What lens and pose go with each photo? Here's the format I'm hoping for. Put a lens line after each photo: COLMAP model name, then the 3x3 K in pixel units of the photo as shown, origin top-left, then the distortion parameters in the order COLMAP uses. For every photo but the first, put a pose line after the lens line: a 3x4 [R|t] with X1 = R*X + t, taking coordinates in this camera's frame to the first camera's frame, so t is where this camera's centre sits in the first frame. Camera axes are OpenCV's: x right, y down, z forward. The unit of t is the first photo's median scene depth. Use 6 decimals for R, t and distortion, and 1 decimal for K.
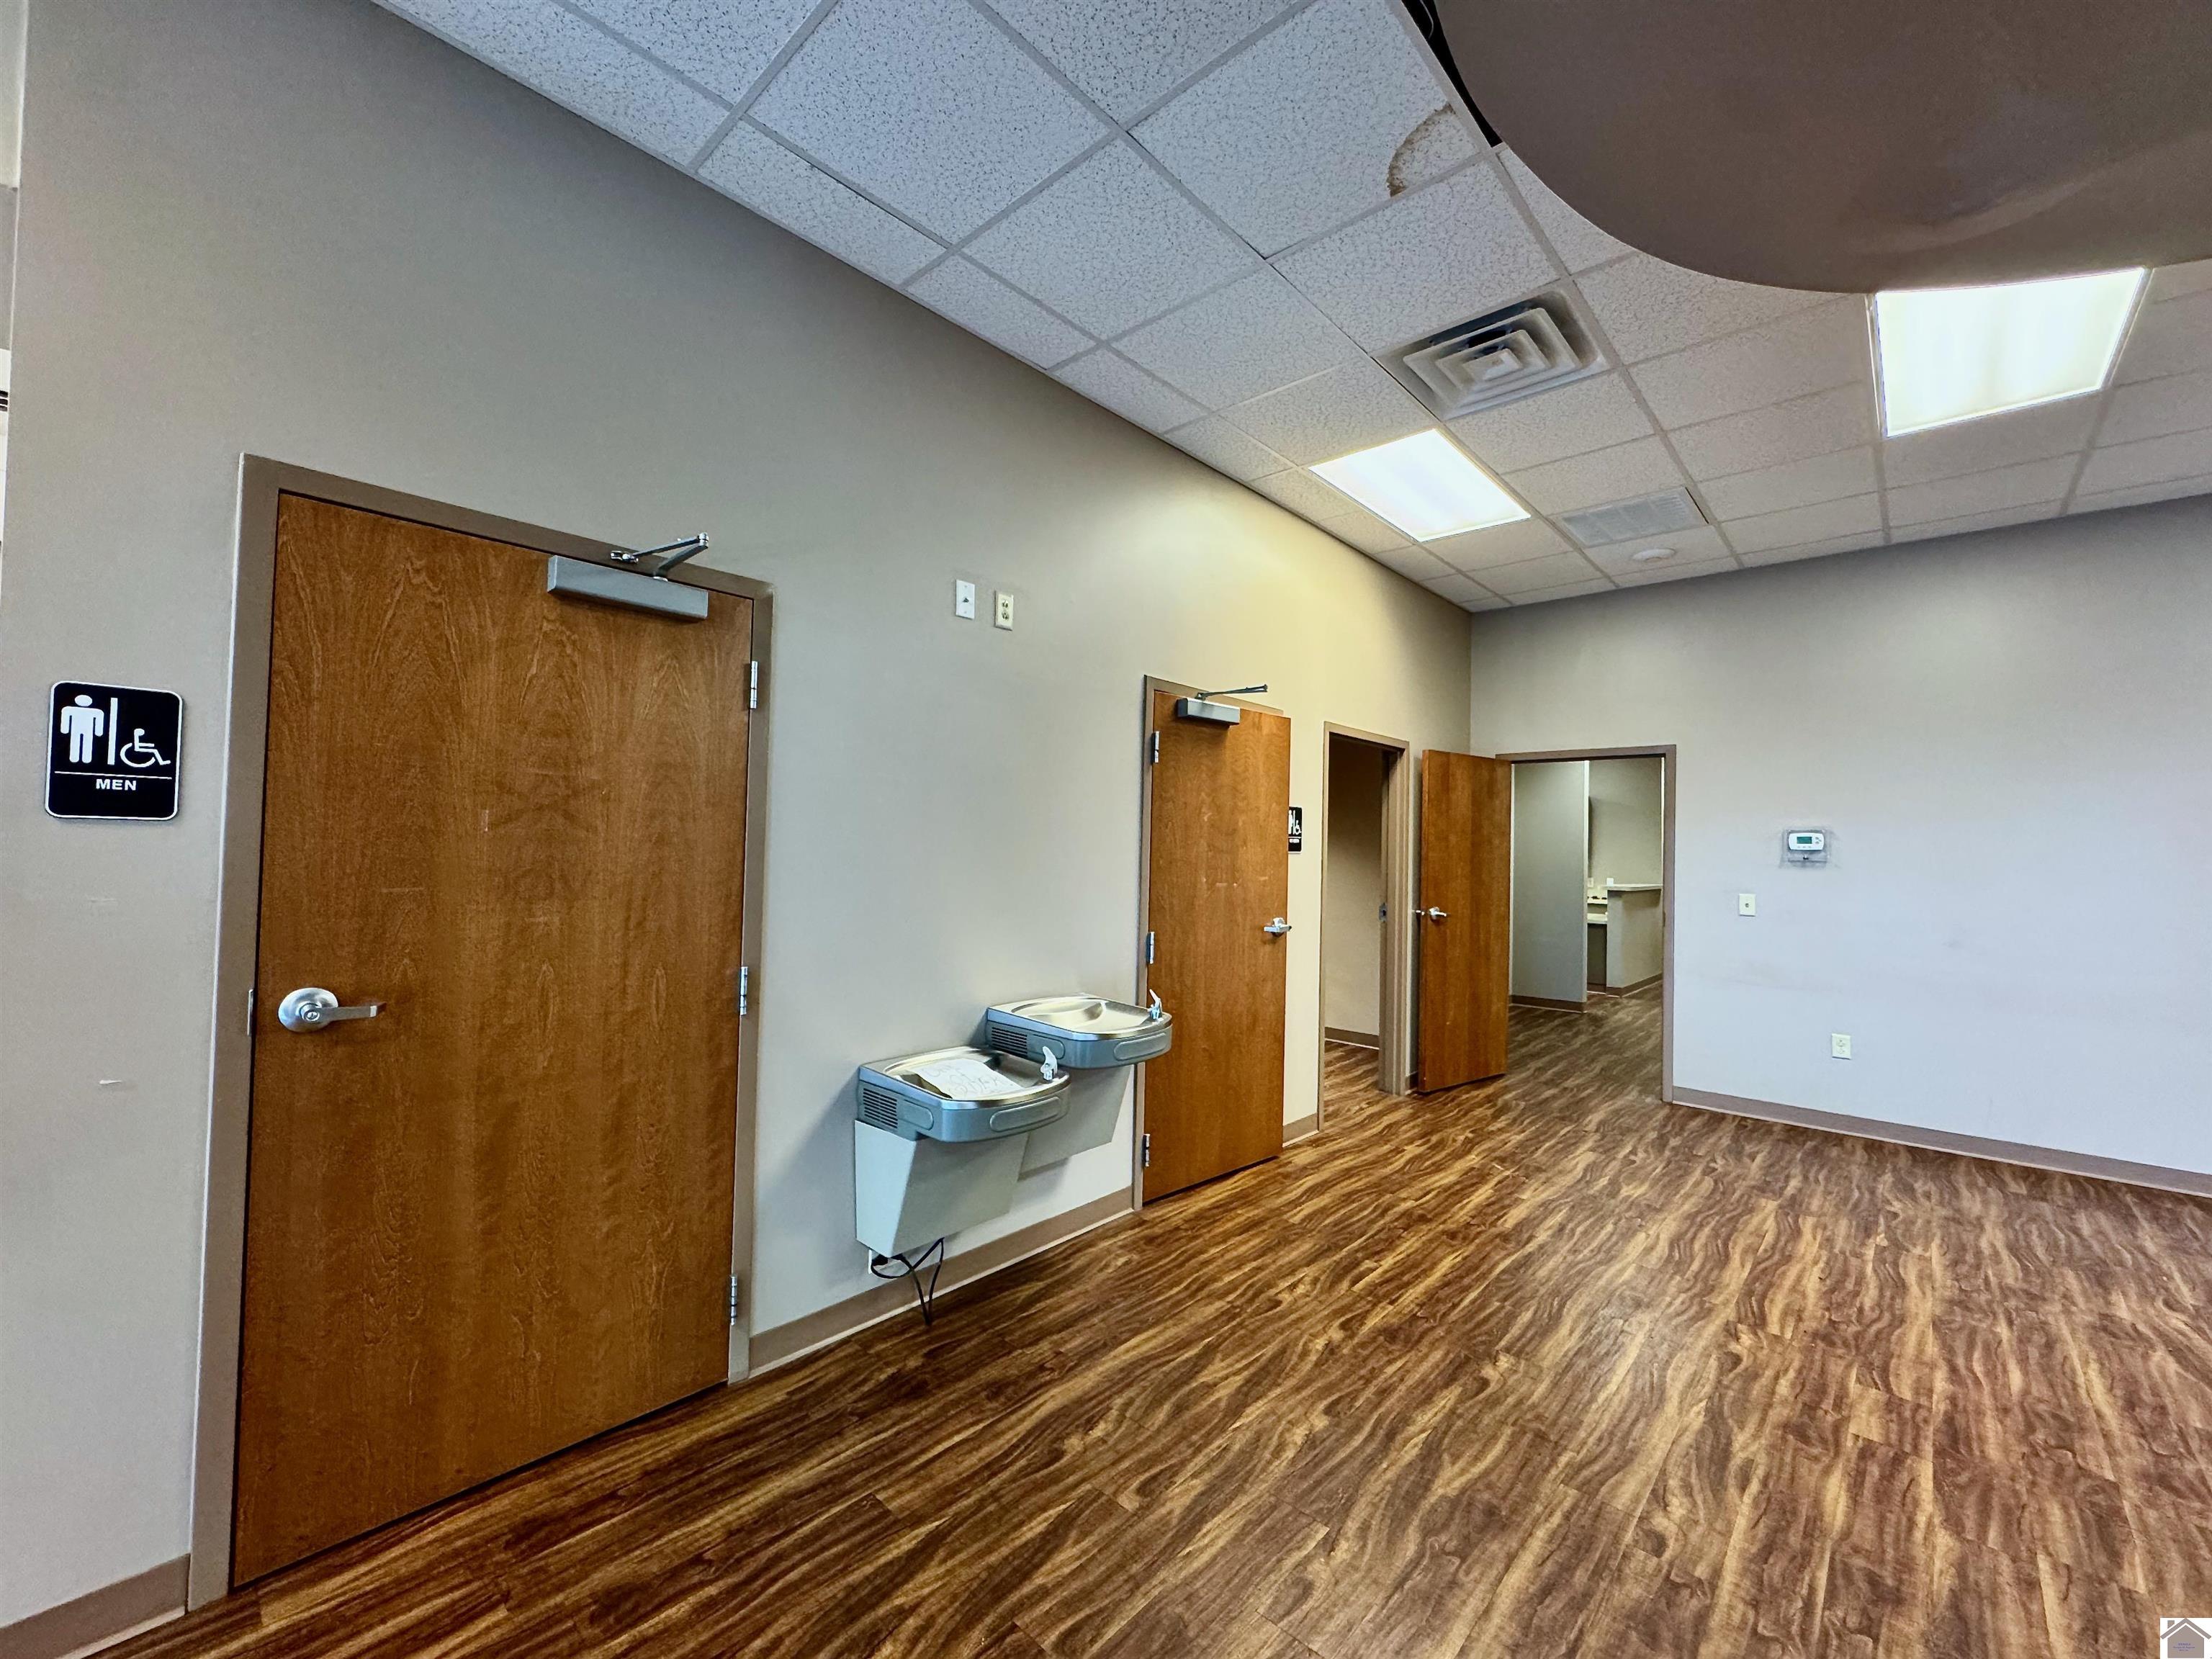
lens RADIAL K [[885.2, 0, 1101.5], [0, 885.2, 829.0], [0, 0, 1]] dist [-0.003513, 0.000330]
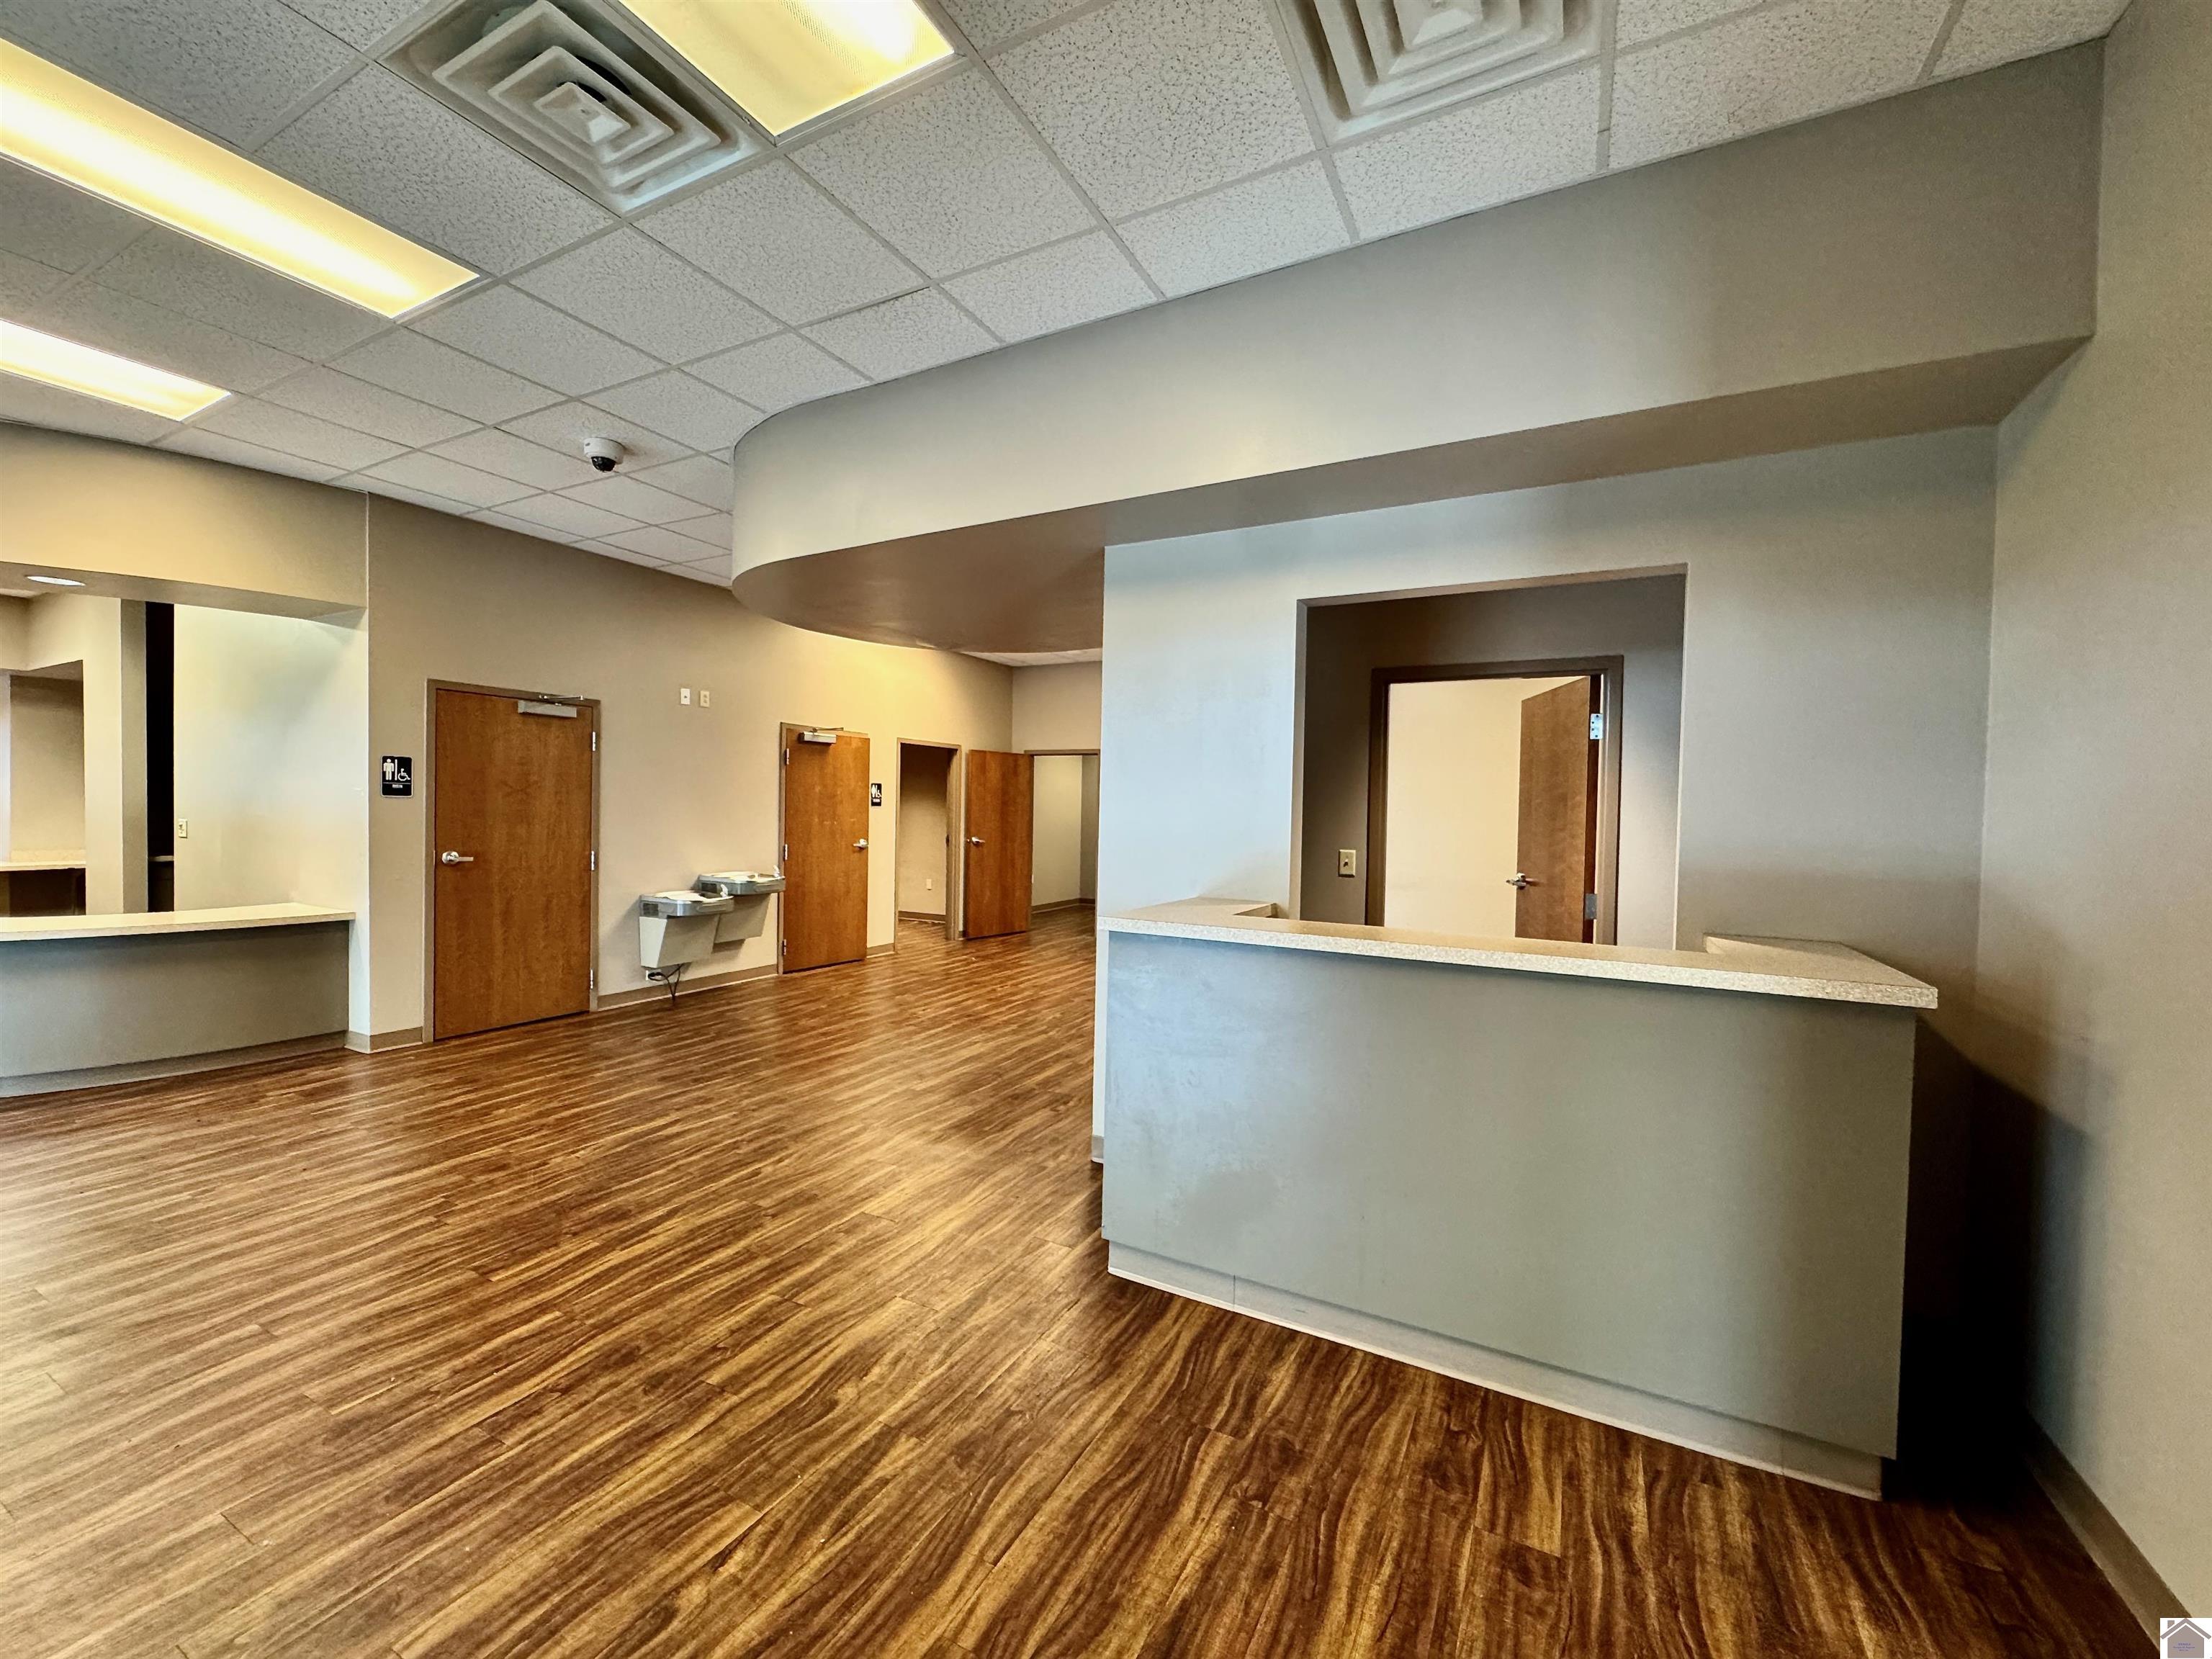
lens RADIAL K [[885.2, 0, 1102.6], [0, 885.2, 829.7], [0, 0, 1]] dist [-0.003513, 0.000330]
pose [[0.965241, -0.009079, 0.261204, 0.273989], [-0.004191, 0.998730, 0.050200, -0.032687], [-0.261328, -0.049549, 0.963977, -1.433818]]
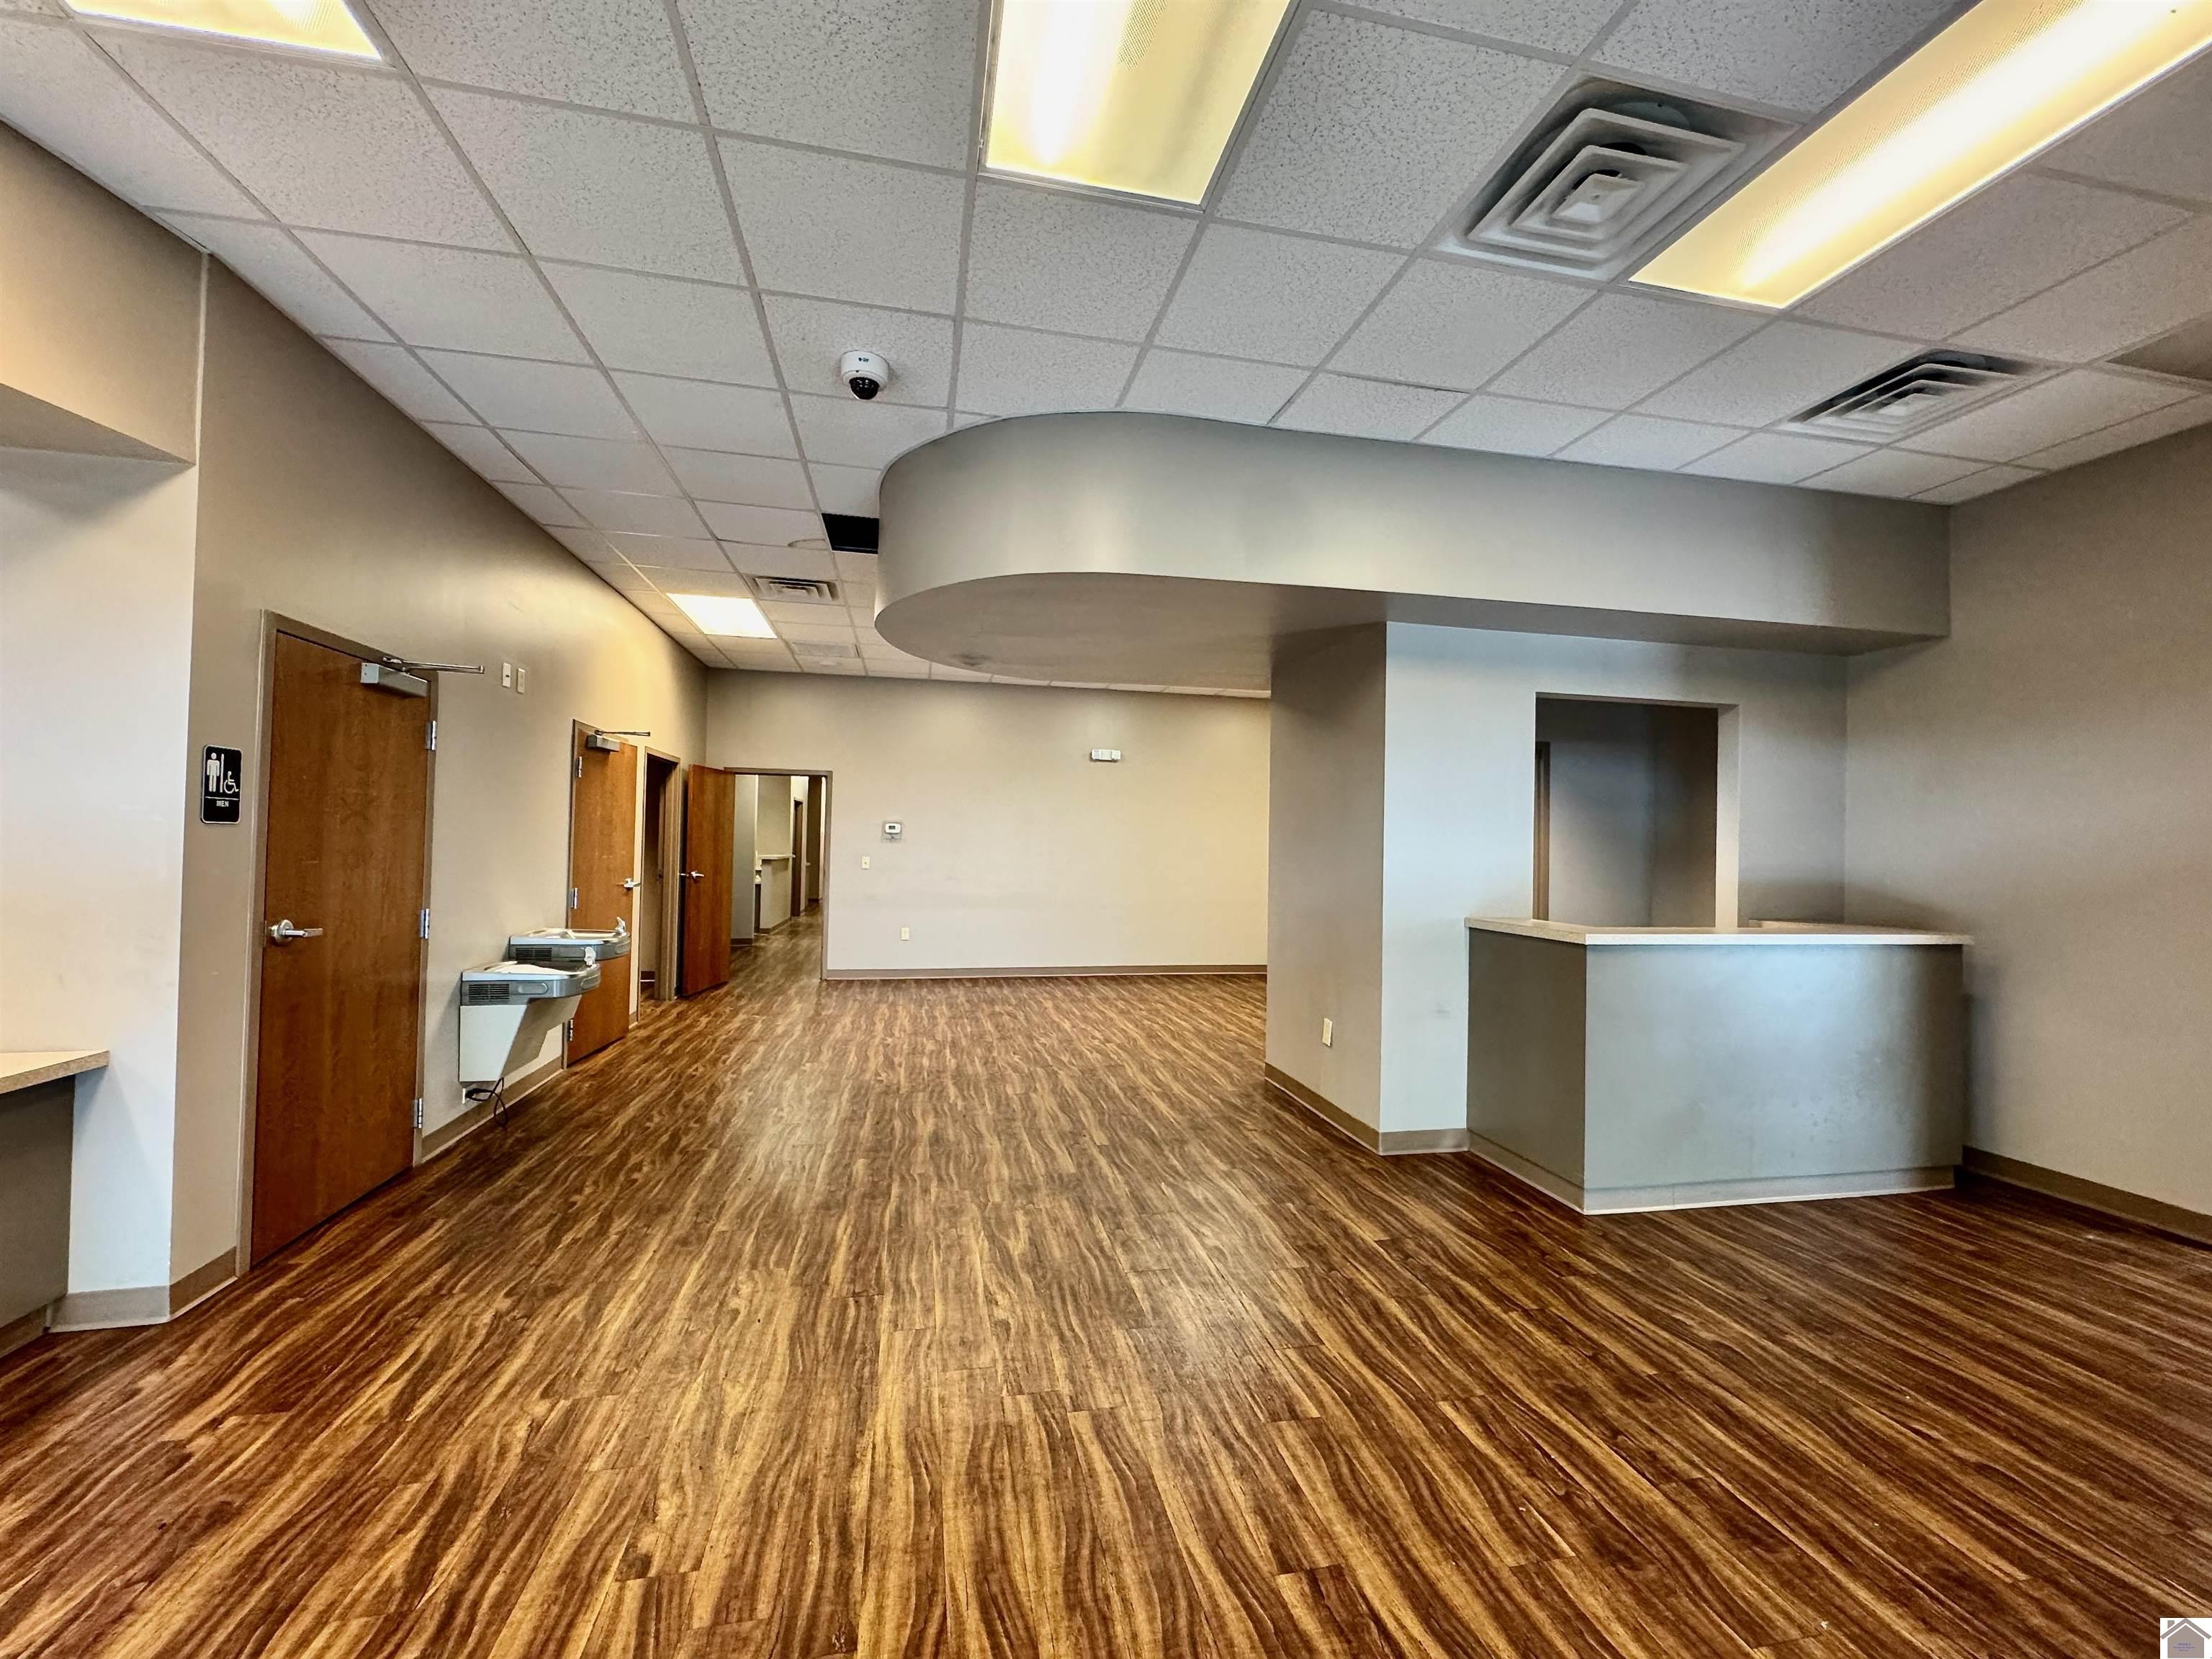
lens RADIAL K [[885.2, 0, 1100.9], [0, 885.2, 828.4], [0, 0, 1]] dist [-0.003513, 0.000330]
pose [[0.577413, 0.004004, 0.816442, -0.780175], [-0.025515, 0.999588, 0.013143, -0.034667], [-0.816053, -0.028420, 0.577278, -0.724776]]
